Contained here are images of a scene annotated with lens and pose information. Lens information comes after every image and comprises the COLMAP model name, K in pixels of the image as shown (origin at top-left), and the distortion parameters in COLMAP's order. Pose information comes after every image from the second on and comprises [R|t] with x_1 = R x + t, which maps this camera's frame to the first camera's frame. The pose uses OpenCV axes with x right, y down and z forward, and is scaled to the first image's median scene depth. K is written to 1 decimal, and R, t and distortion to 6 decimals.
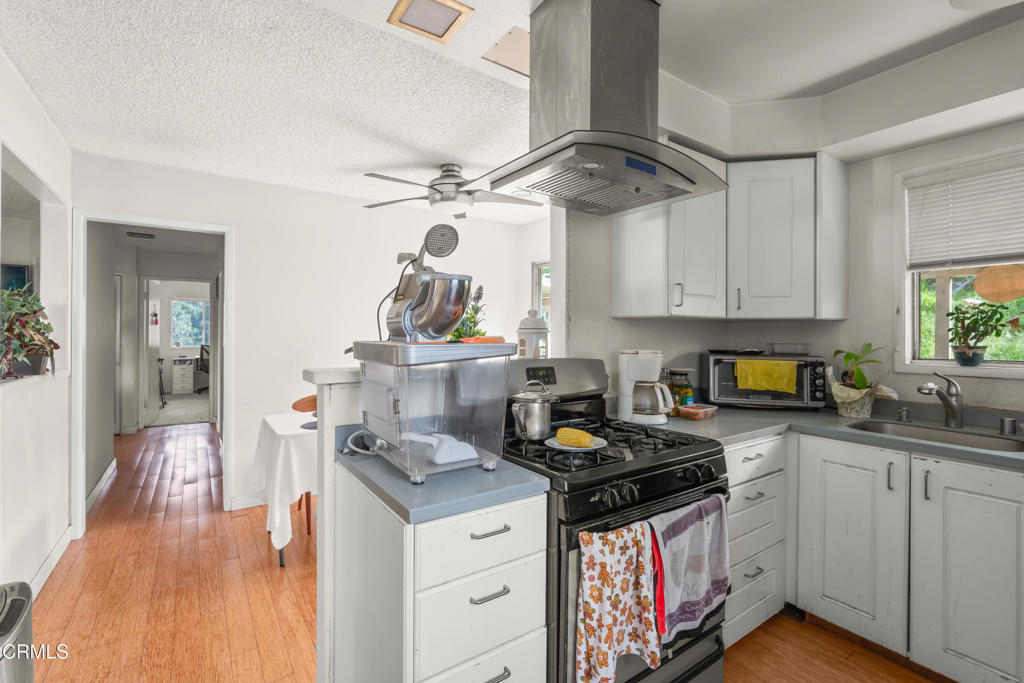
lens RADIAL K [[453.8, 0, 508.3], [0, 453.8, 336.5], [0, 0, 1]] dist [0.001343, -0.000023]
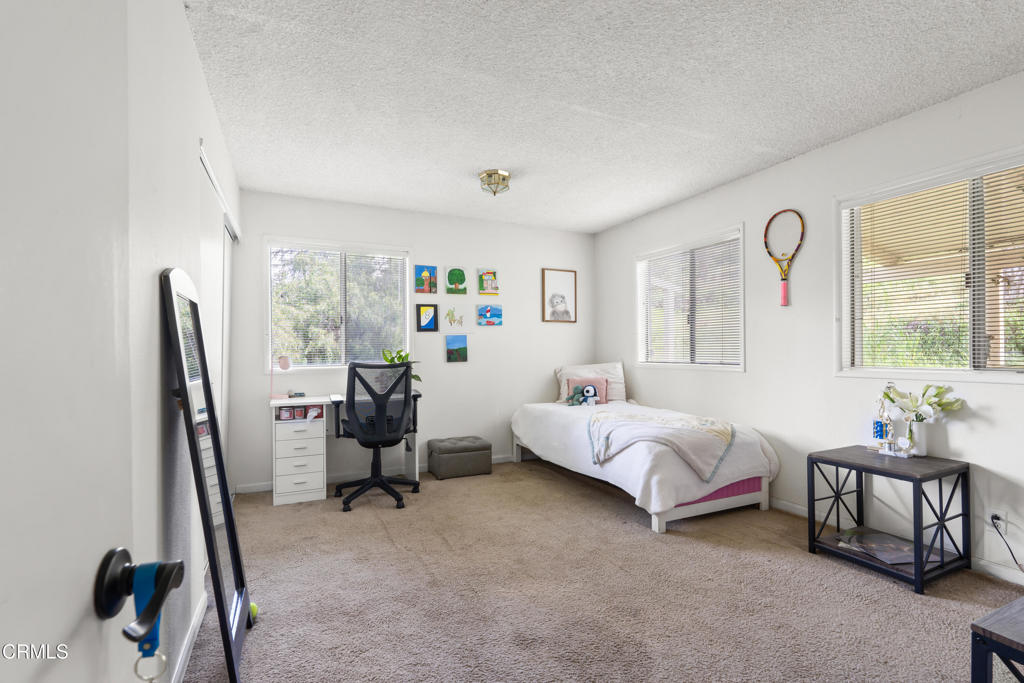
lens RADIAL K [[453.8, 0, 509.4], [0, 453.8, 345.8], [0, 0, 1]] dist [0.001343, -0.000023]
pose [[0.988608, -0.015668, -0.149698, -0.502418], [0.014150, 0.999837, -0.011201, 0.010846], [0.149849, 0.008955, 0.988668, 0.676416]]
